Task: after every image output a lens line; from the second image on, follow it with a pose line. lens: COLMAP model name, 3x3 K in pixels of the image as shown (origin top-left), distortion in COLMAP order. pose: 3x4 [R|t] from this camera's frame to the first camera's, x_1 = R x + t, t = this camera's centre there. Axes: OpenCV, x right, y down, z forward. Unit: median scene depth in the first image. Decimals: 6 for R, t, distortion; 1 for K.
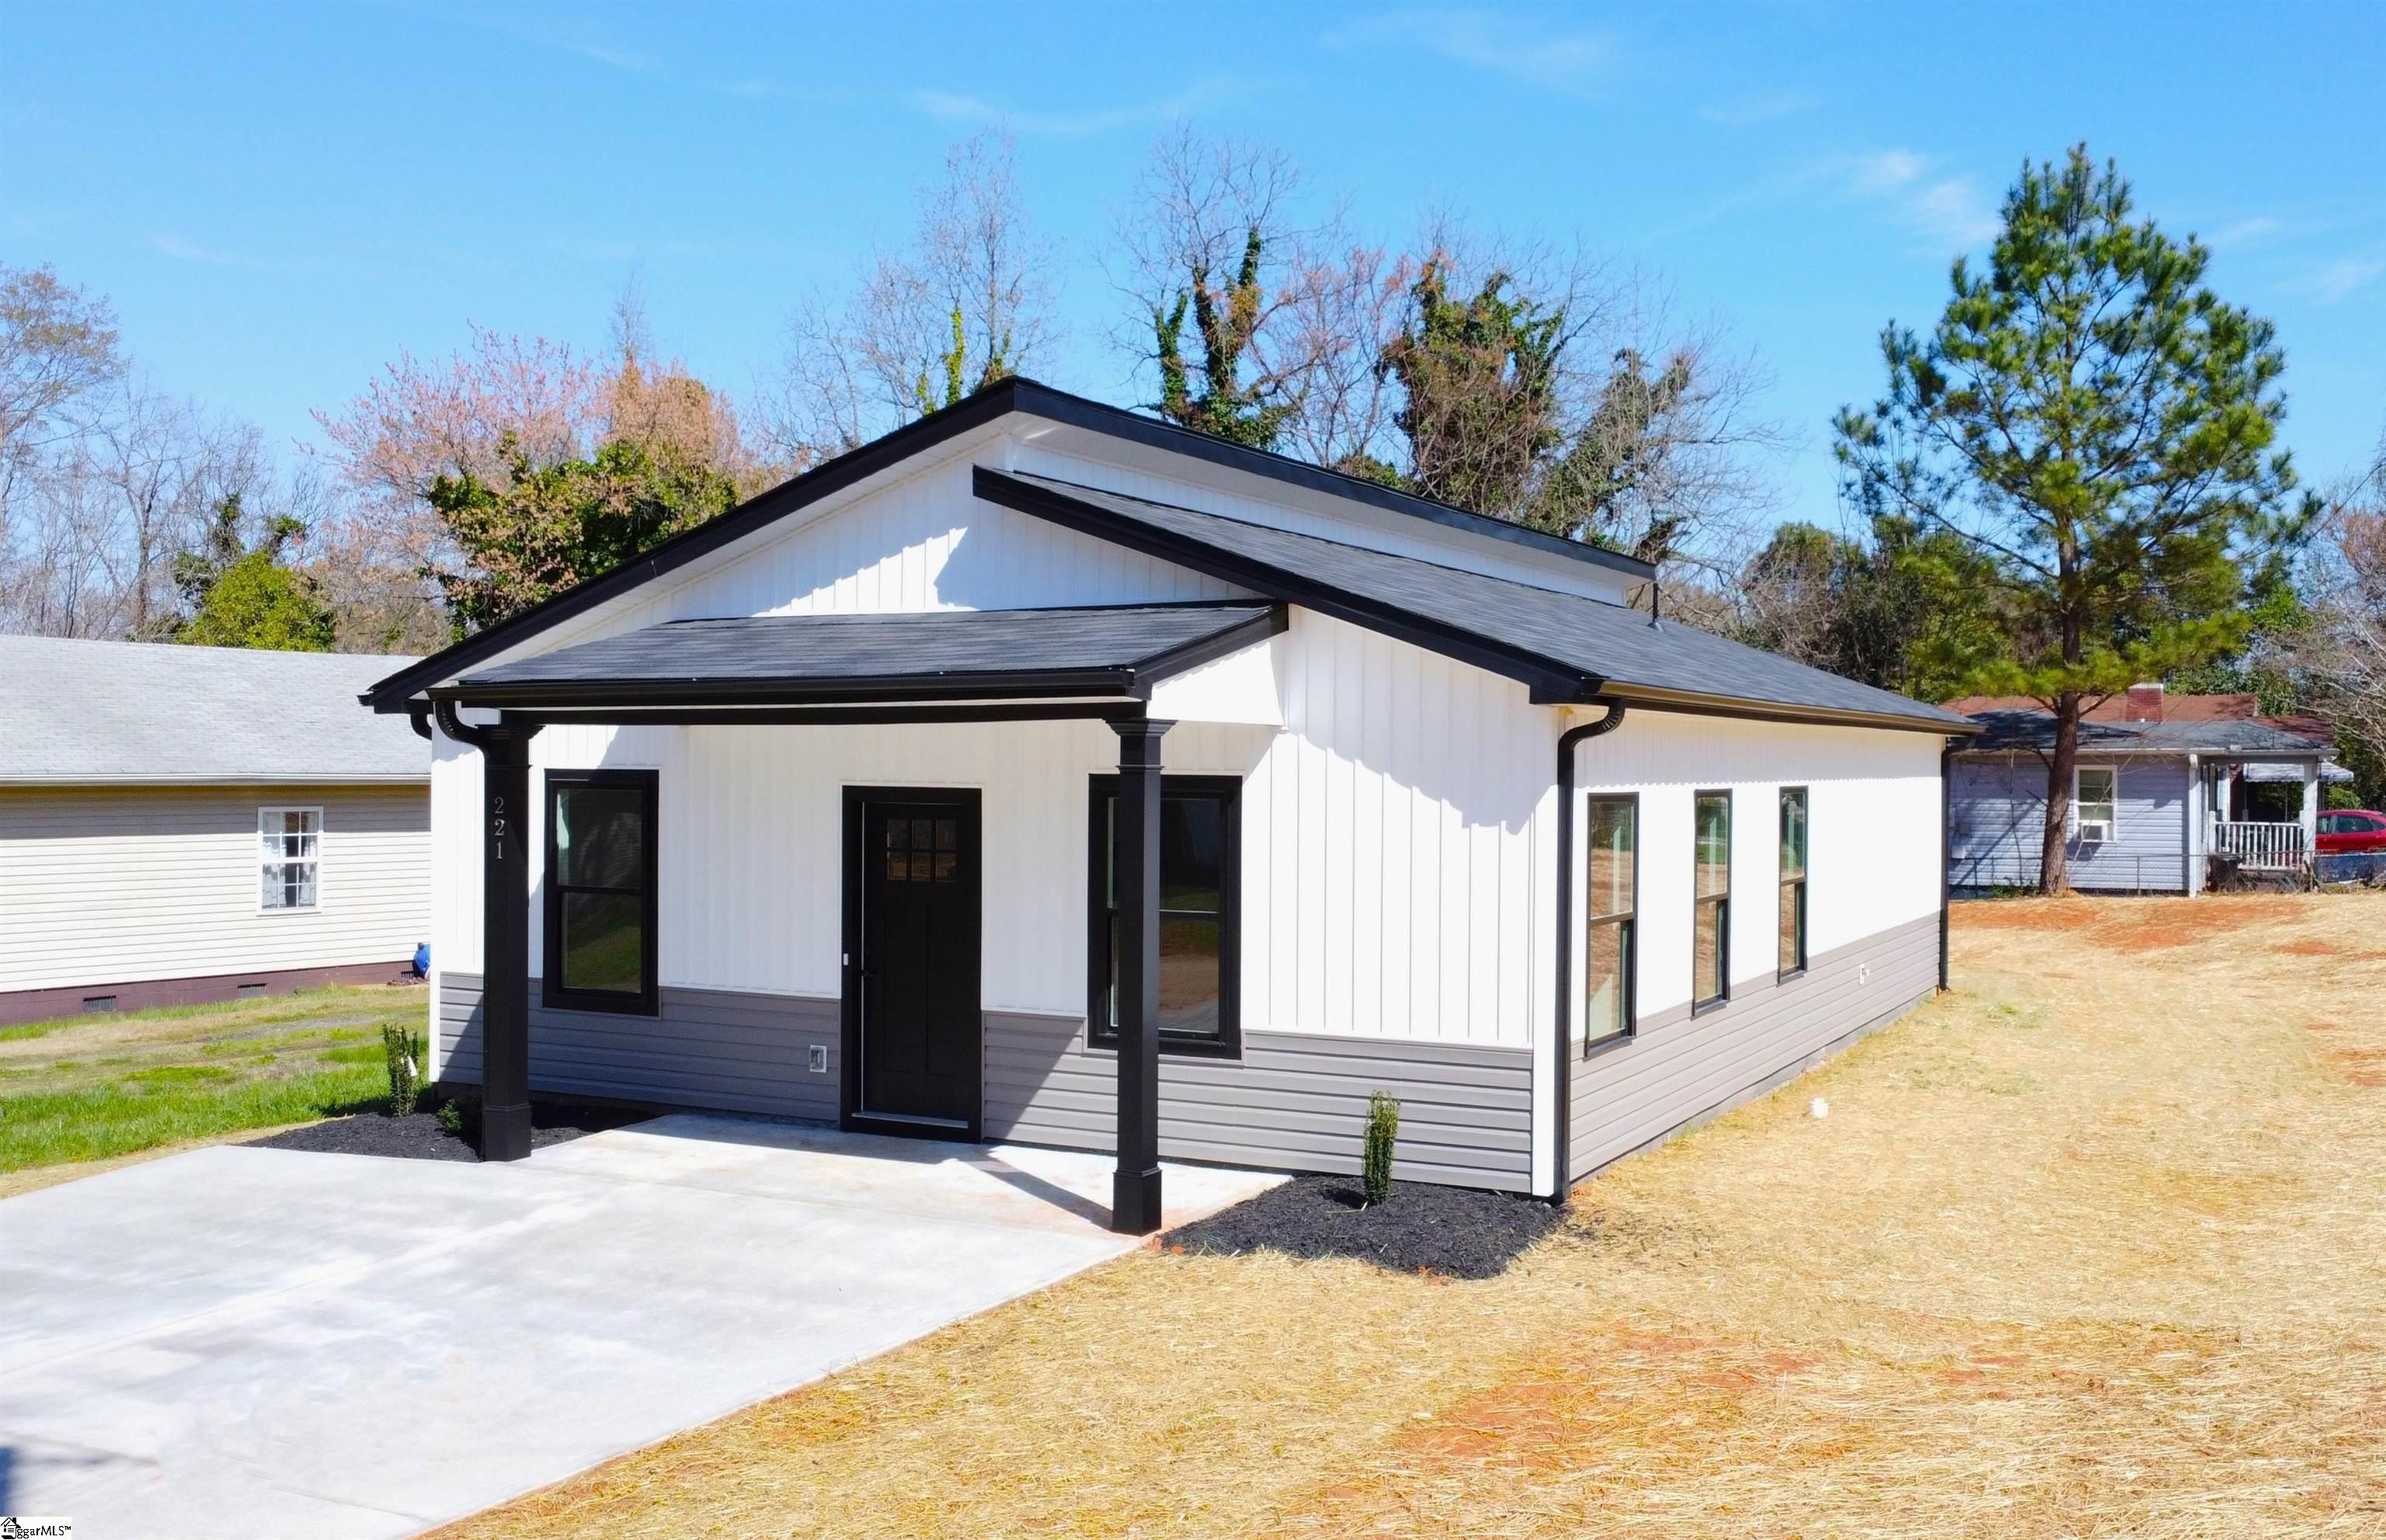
lens RADIAL K [[2019.0, 0, 1193.0], [0, 2019.0, 770.0], [0, 0, 1]] dist [-0.003890, -0.072370]
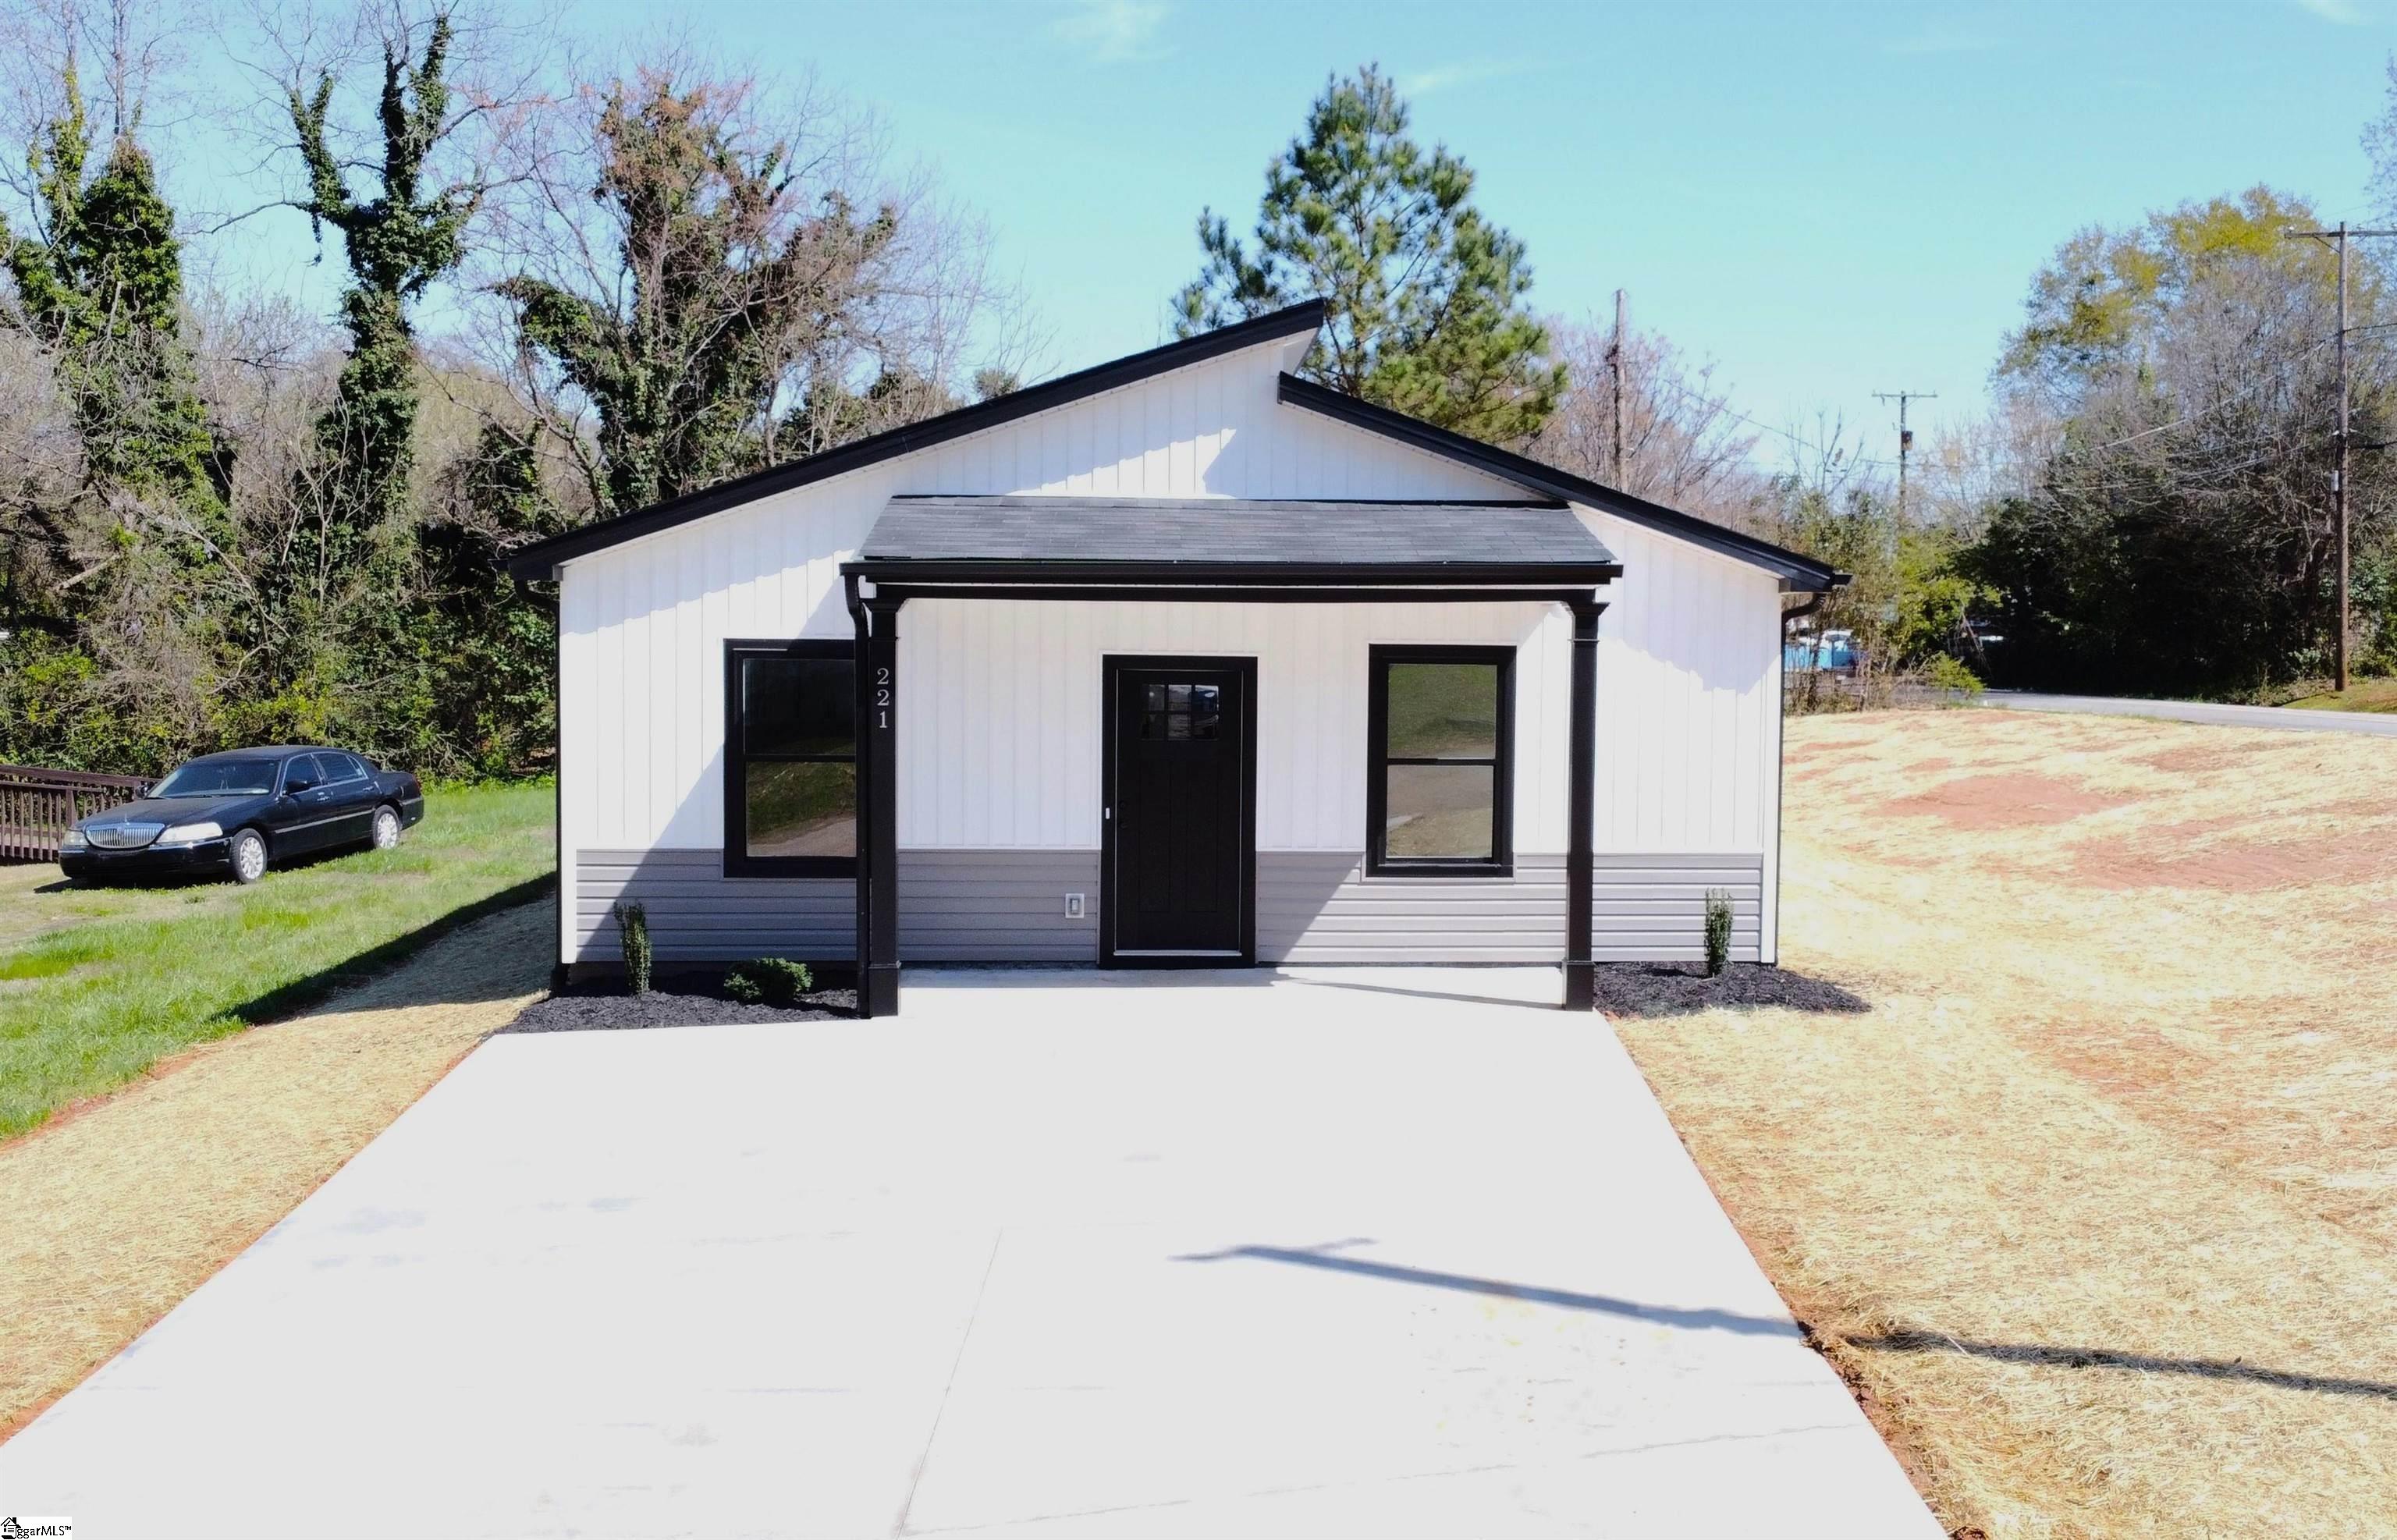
lens RADIAL K [[2201.1, 0, 1198.9], [0, 2201.1, 685.6], [0, 0, 1]] dist [-0.004480, 0.000936]
pose [[0.873577, -0.011050, 0.486560, -0.707552], [-0.002783, 0.999612, 0.027698, -0.008707], [-0.486678, -0.025551, 0.873208, -0.066476]]
